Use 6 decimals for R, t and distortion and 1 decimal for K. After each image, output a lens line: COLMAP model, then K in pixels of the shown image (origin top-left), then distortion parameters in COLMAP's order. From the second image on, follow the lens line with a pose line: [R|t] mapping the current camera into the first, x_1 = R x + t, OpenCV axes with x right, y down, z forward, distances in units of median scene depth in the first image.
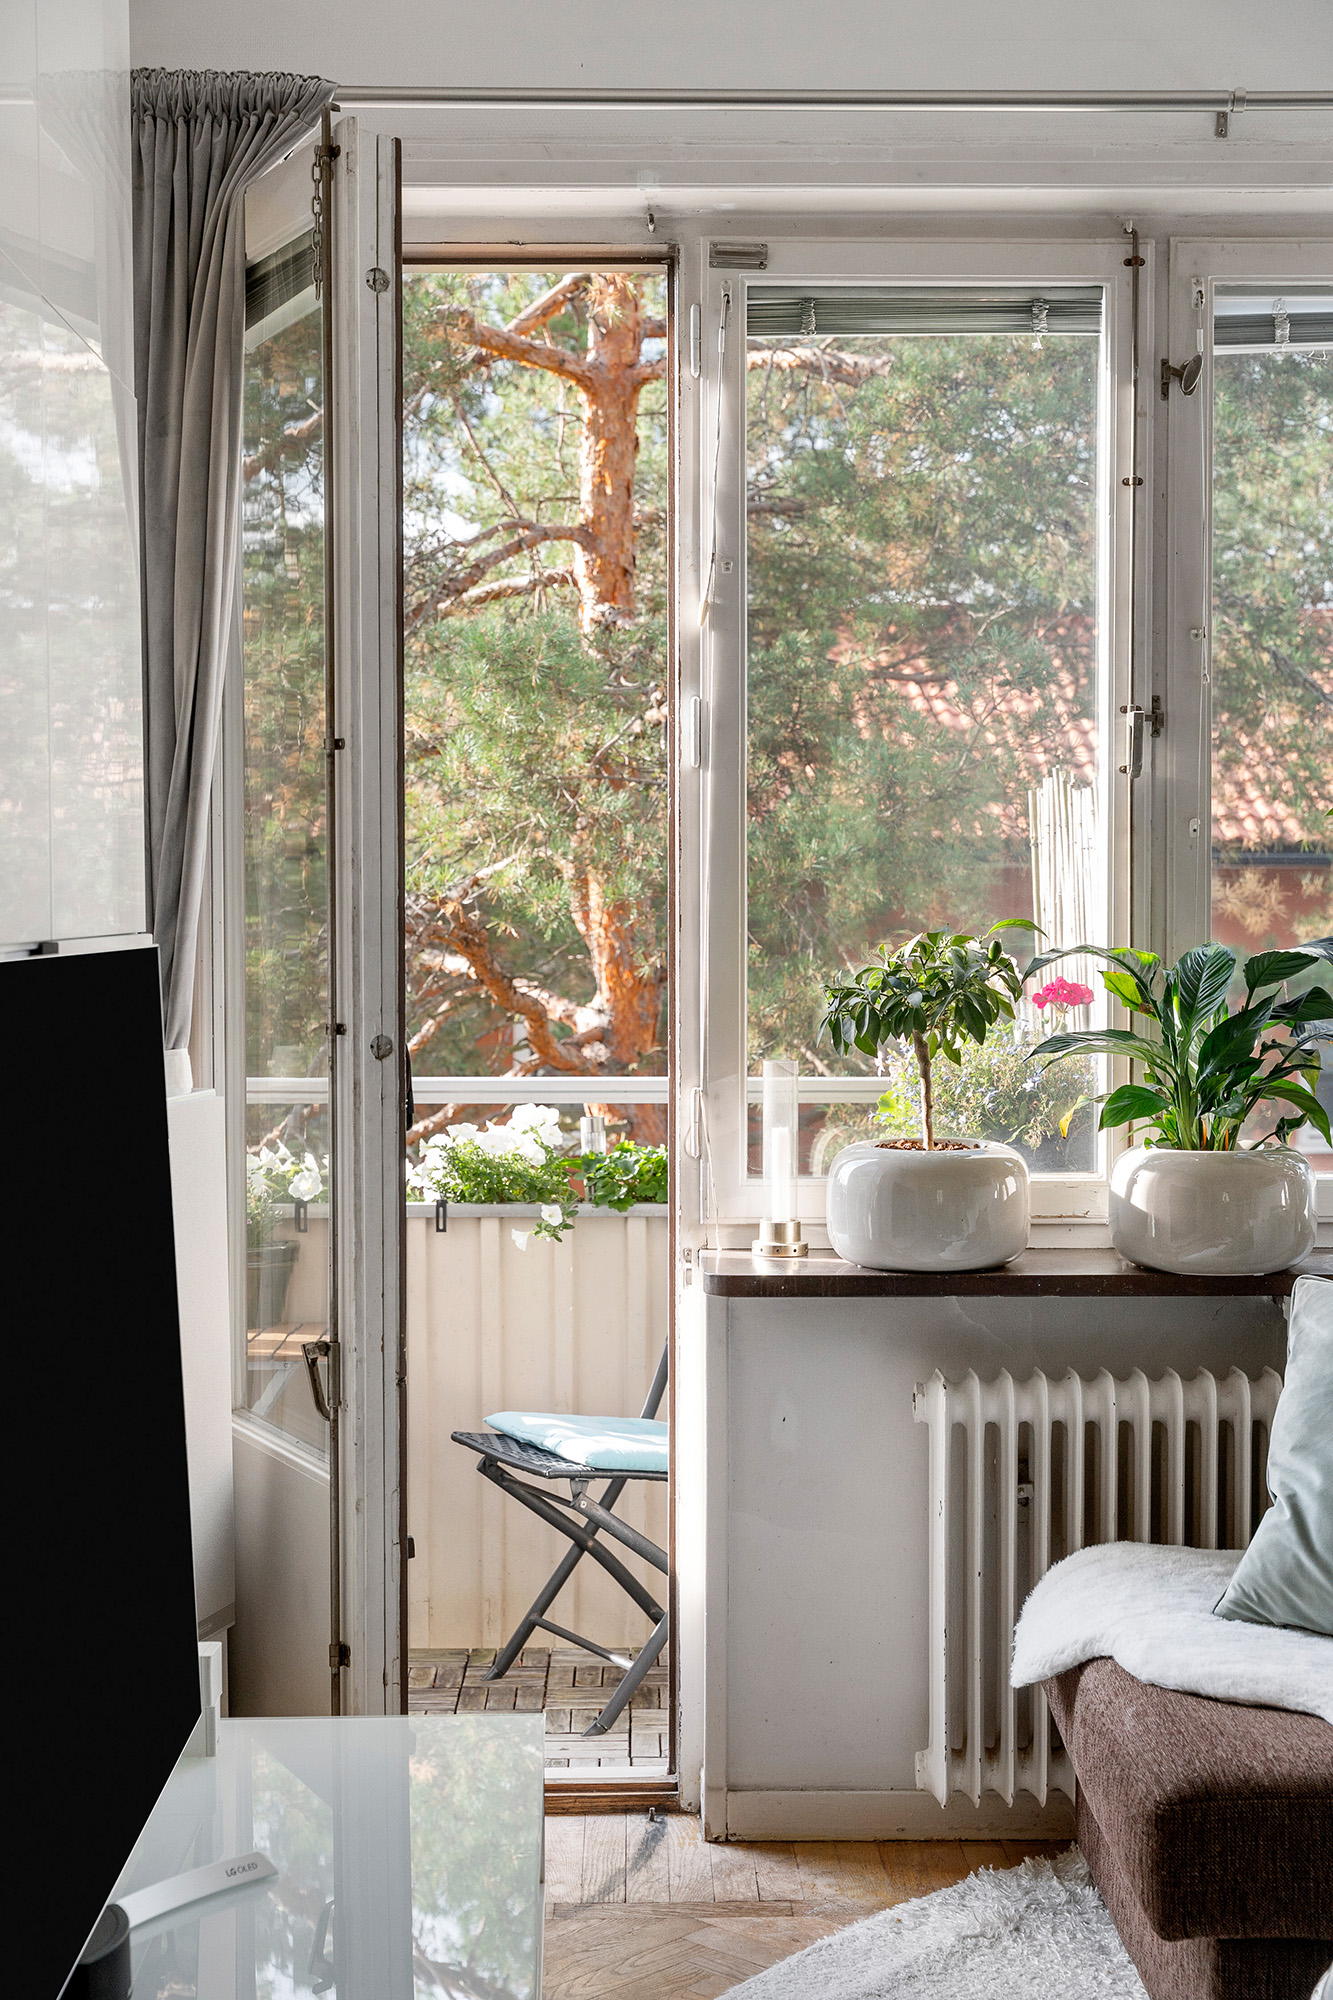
lens RADIAL K [[2859.3, 0, 666.5], [0, 2859.3, 1000.0], [0, 0, 1]] dist [-0.002611, 0.104097]
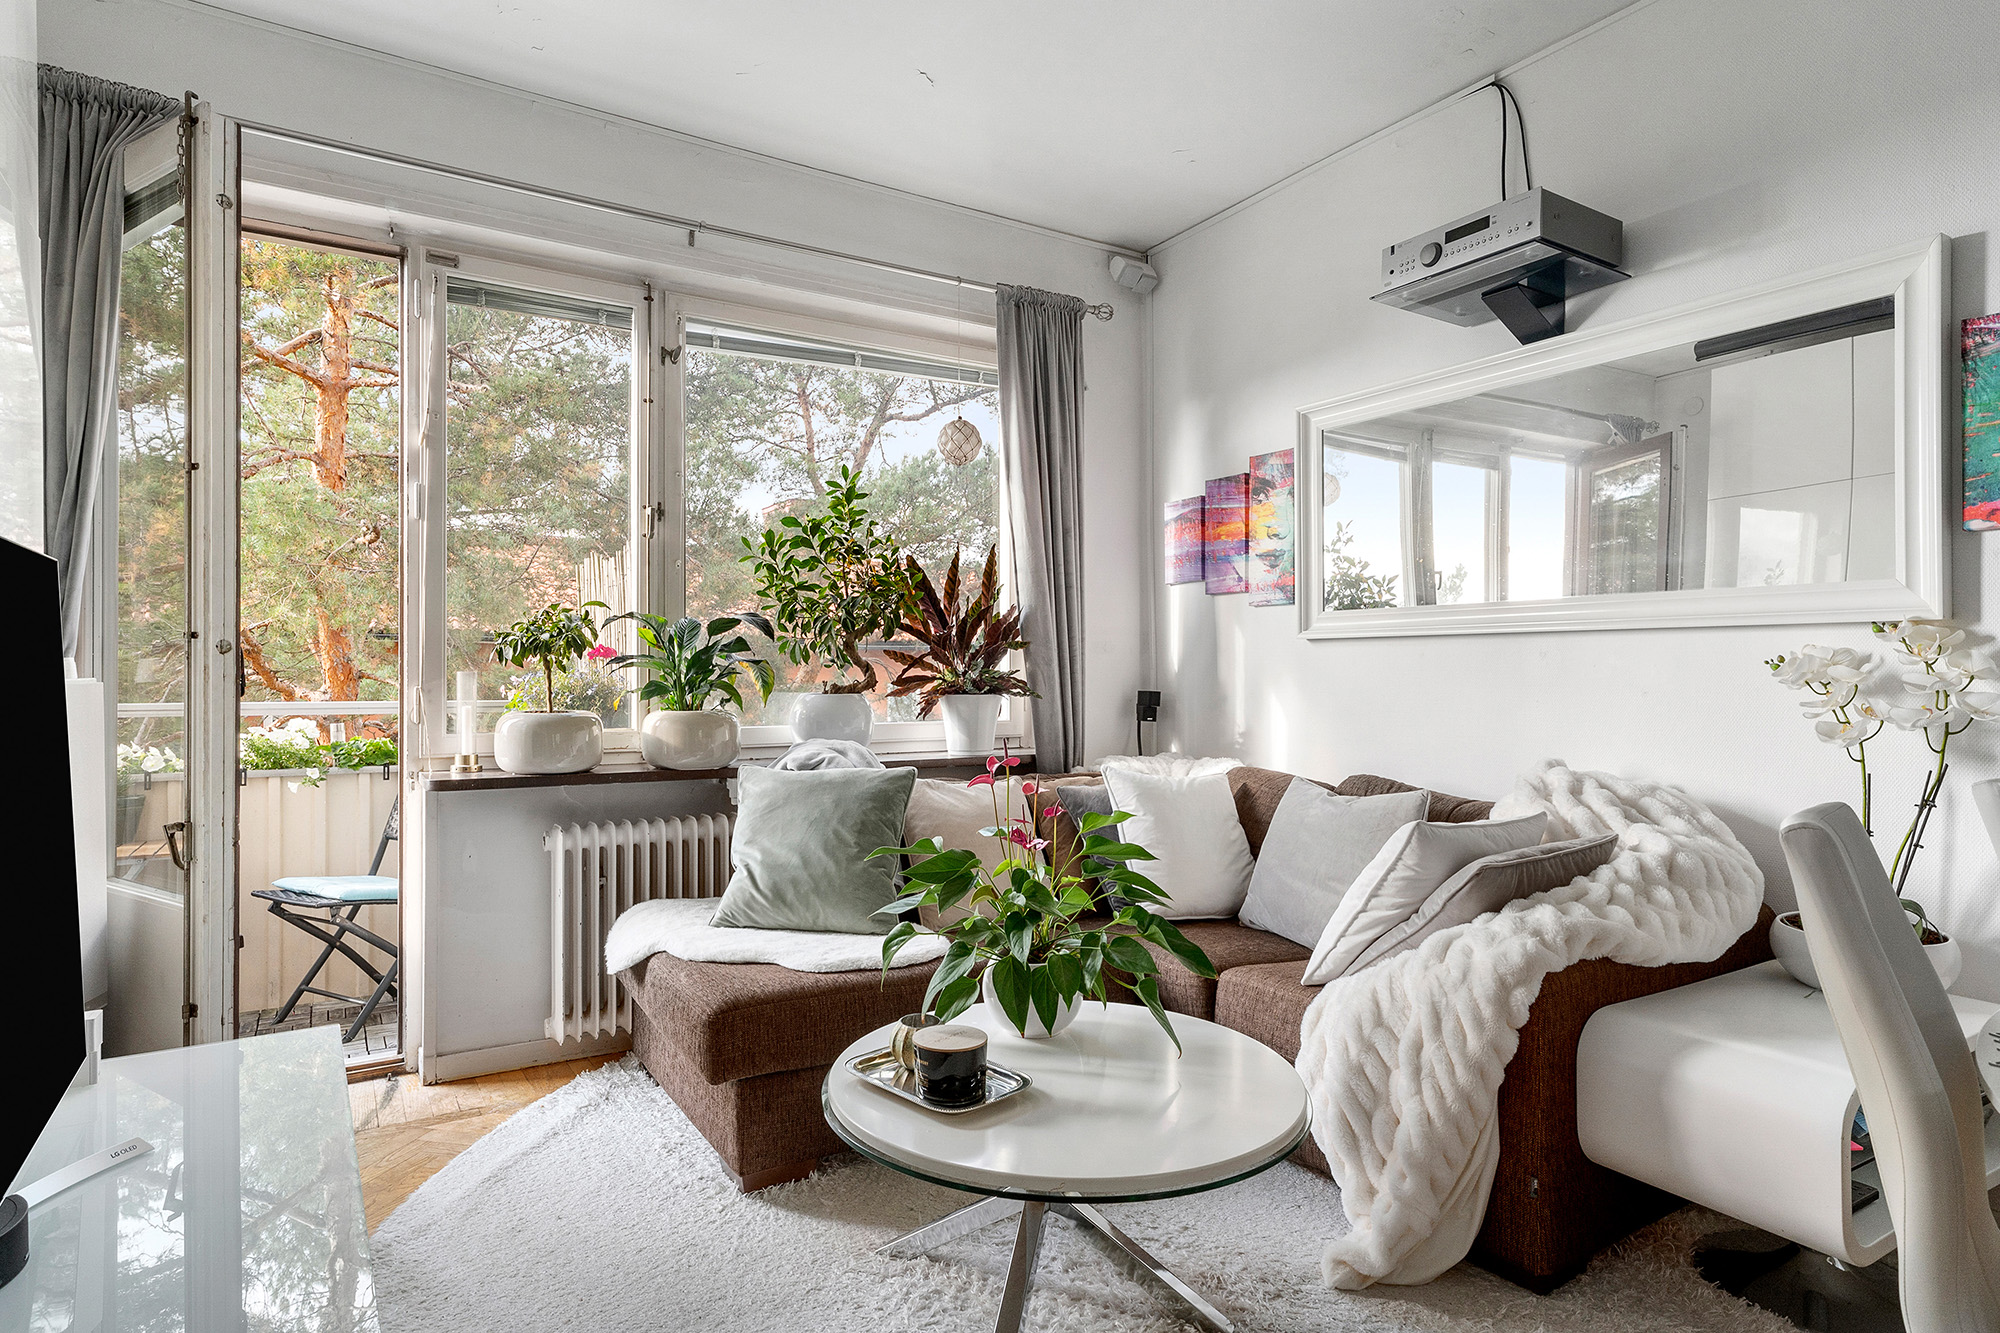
lens RADIAL K [[1113.8, 0, 1000.0], [0, 1113.8, 666.5], [0, 0, 1]] dist [0.001320, 0.003074]
pose [[0.859506, 0.003562, 0.511114, -0.037144], [0.017713, 0.999168, -0.036749, 0.054286], [-0.510819, 0.040640, 0.858727, 0.172378]]
